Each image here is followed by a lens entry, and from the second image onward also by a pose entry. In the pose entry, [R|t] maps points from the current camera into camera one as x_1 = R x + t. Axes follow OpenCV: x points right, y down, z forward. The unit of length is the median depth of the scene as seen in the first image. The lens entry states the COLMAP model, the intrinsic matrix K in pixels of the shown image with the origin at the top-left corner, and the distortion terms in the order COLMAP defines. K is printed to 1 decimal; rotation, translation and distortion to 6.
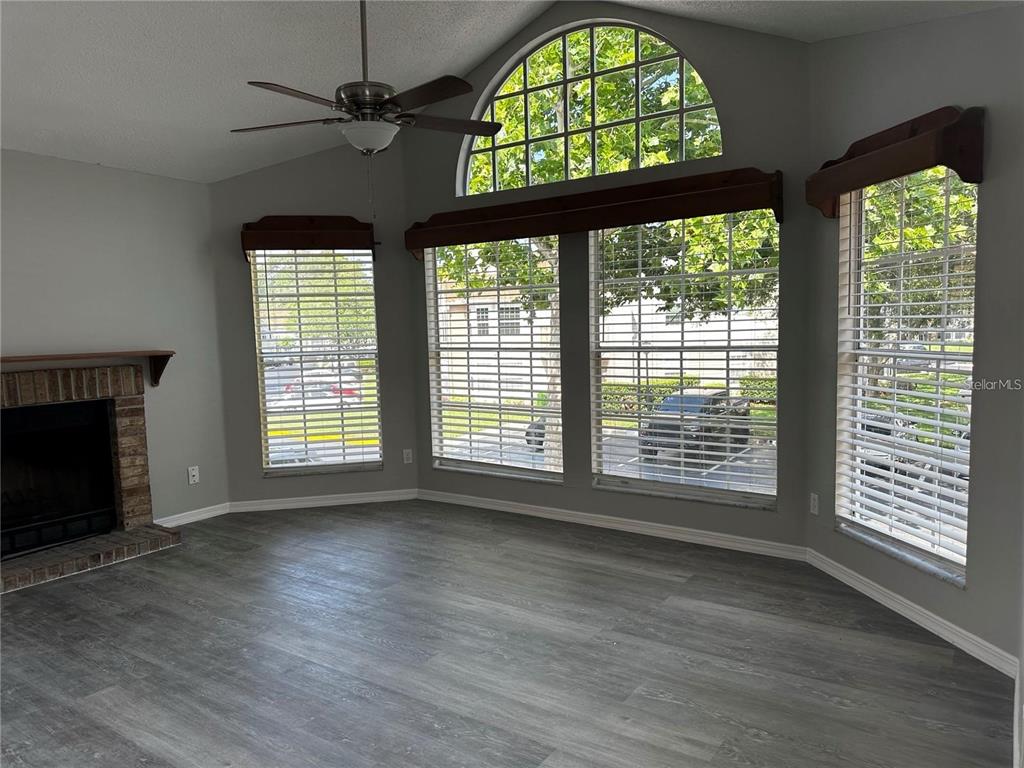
lens RADIAL K [[717.3, 0, 517.2], [0, 717.3, 388.5], [0, 0, 1]] dist [0.069073, -0.088761]
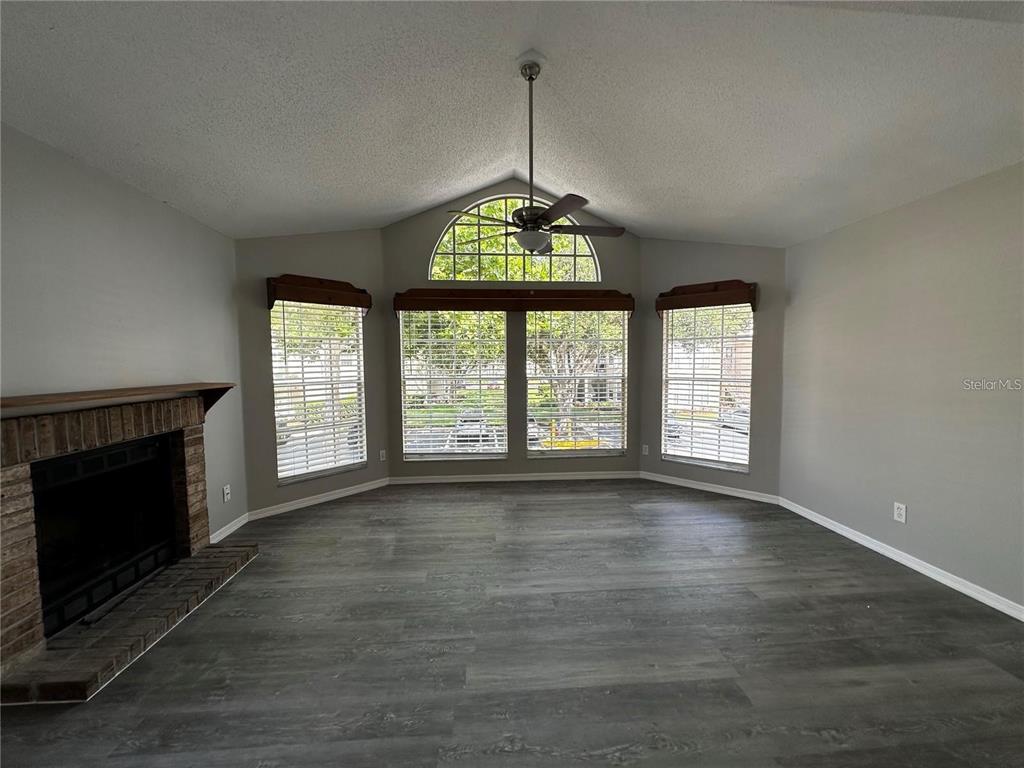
lens RADIAL K [[407.7, 0, 512.3], [0, 407.7, 382.6], [0, 0, 1]] dist [-0.003735, 0.000966]
pose [[0.779030, -0.012231, 0.626868, -0.549713], [0.040358, 0.998715, -0.030667, -0.016118], [-0.625687, 0.049190, 0.778522, 0.252092]]
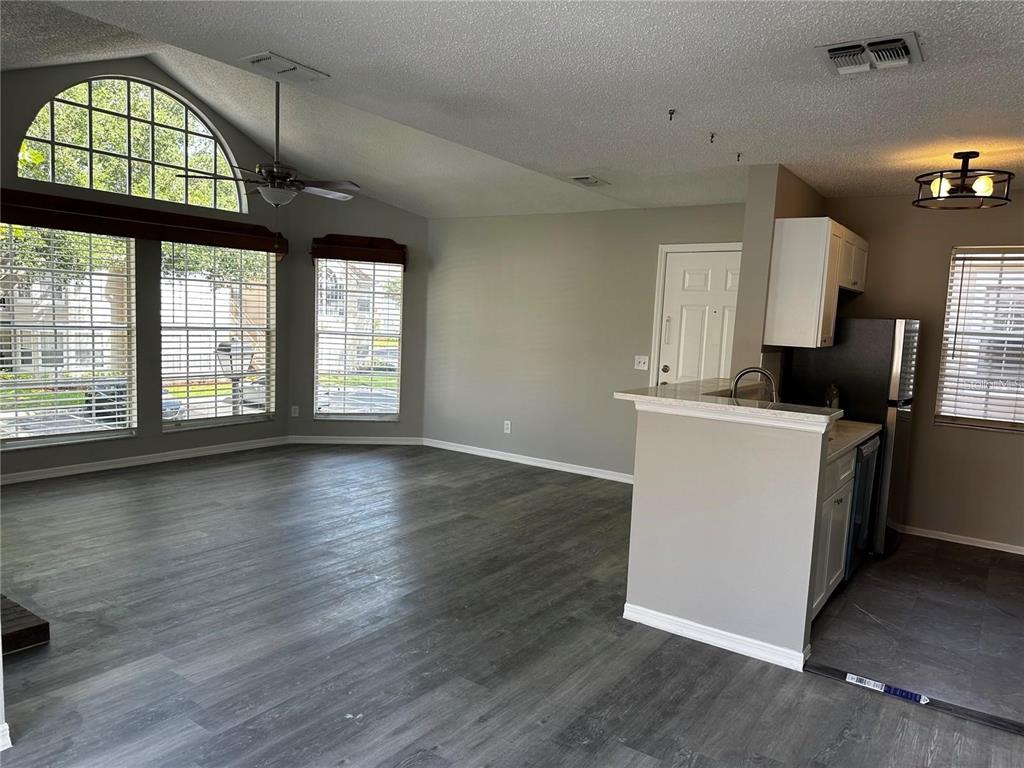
lens RADIAL K [[717.3, 0, 516.9], [0, 717.3, 389.8], [0, 0, 1]] dist [0.069073, -0.088761]
pose [[-0.004169, -0.083000, 0.996541, -1.263381], [0.038258, 0.995807, 0.083099, -0.028432], [-0.999259, 0.038472, -0.000976, 0.347121]]
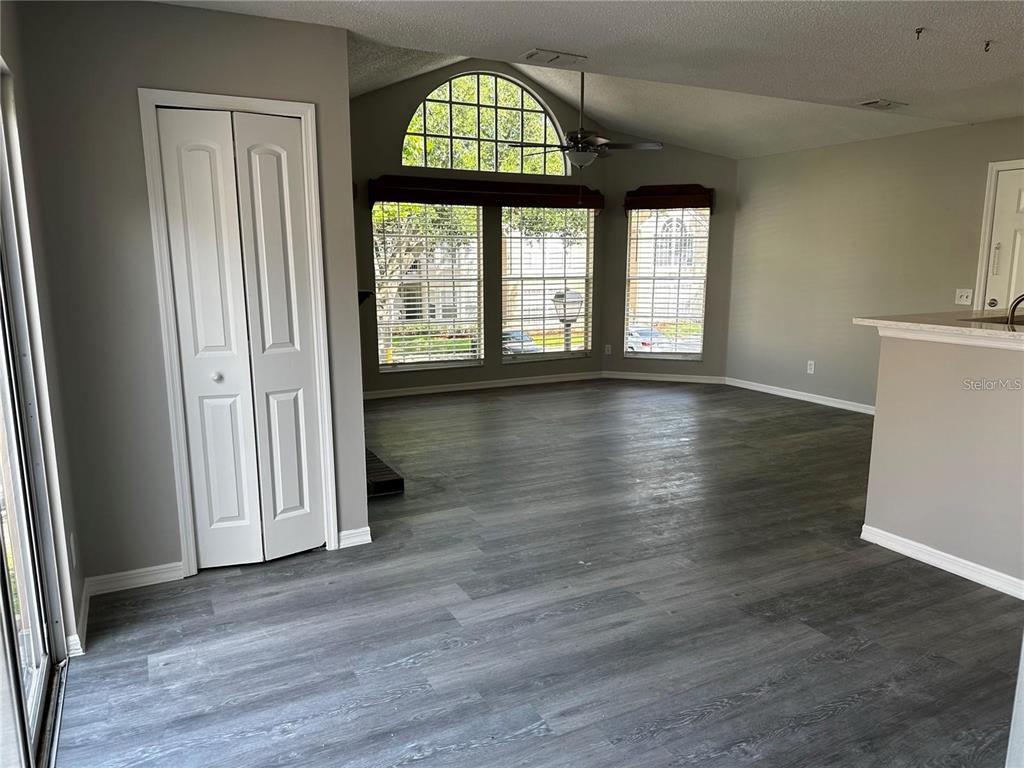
lens RADIAL K [[718.5, 0, 512.5], [0, 718.5, 388.0], [0, 0, 1]] dist [0.062190, -0.082777]
pose [[0.465667, -0.135939, 0.874457, -1.370507], [0.064496, 0.990717, 0.119666, -0.002402], [-0.882607, 0.000674, 0.470111, 0.205353]]
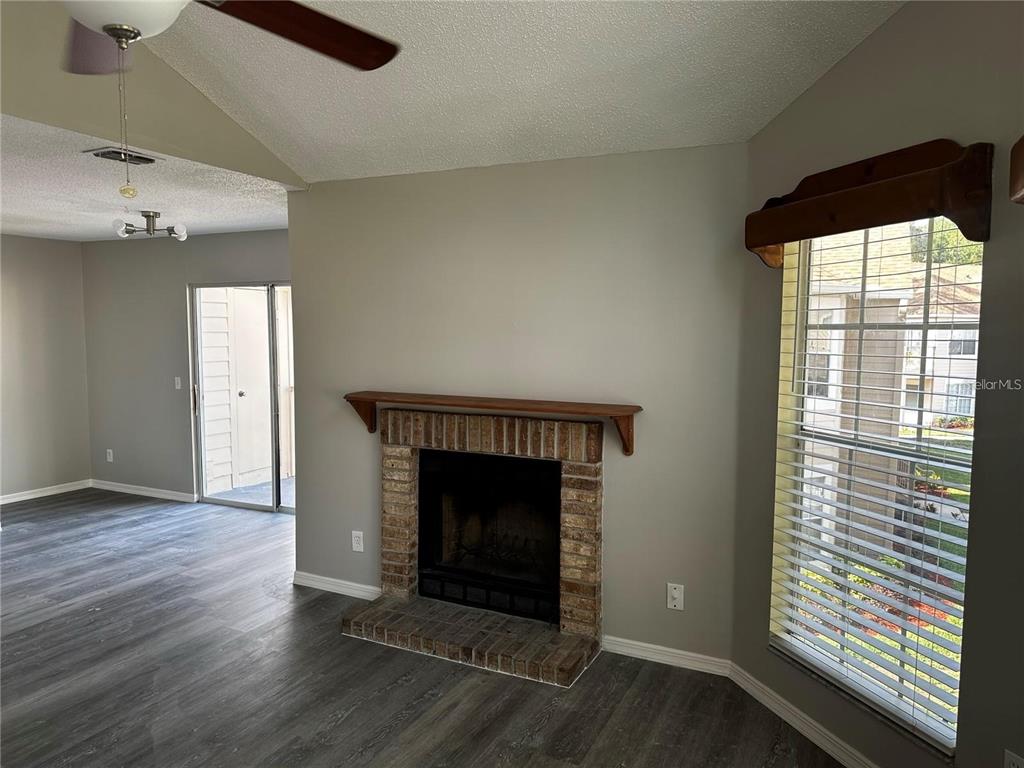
lens RADIAL K [[717.3, 0, 506.4], [0, 717.3, 384.6], [0, 0, 1]] dist [0.069073, -0.088761]
pose [[0.146425, 0.106683, -0.983452, 0.179517], [-0.089988, 0.991482, 0.094156, -0.134055], [0.985120, 0.074712, 0.154778, 0.814377]]
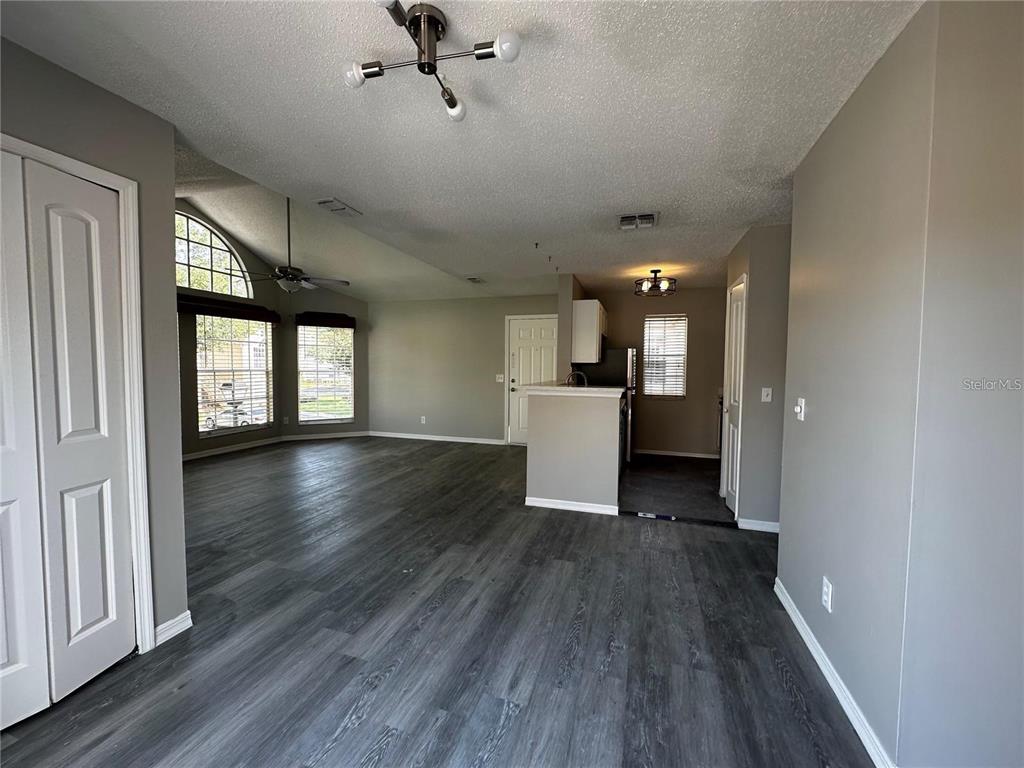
lens RADIAL K [[407.7, 0, 511.5], [0, 407.7, 384.4], [0, 0, 1]] dist [-0.003735, 0.000966]
pose [[-0.293938, -0.023295, 0.955541, -1.288871], [0.077640, 0.995818, 0.048159, -0.003269], [-0.952666, 0.088344, -0.290900, 0.486259]]
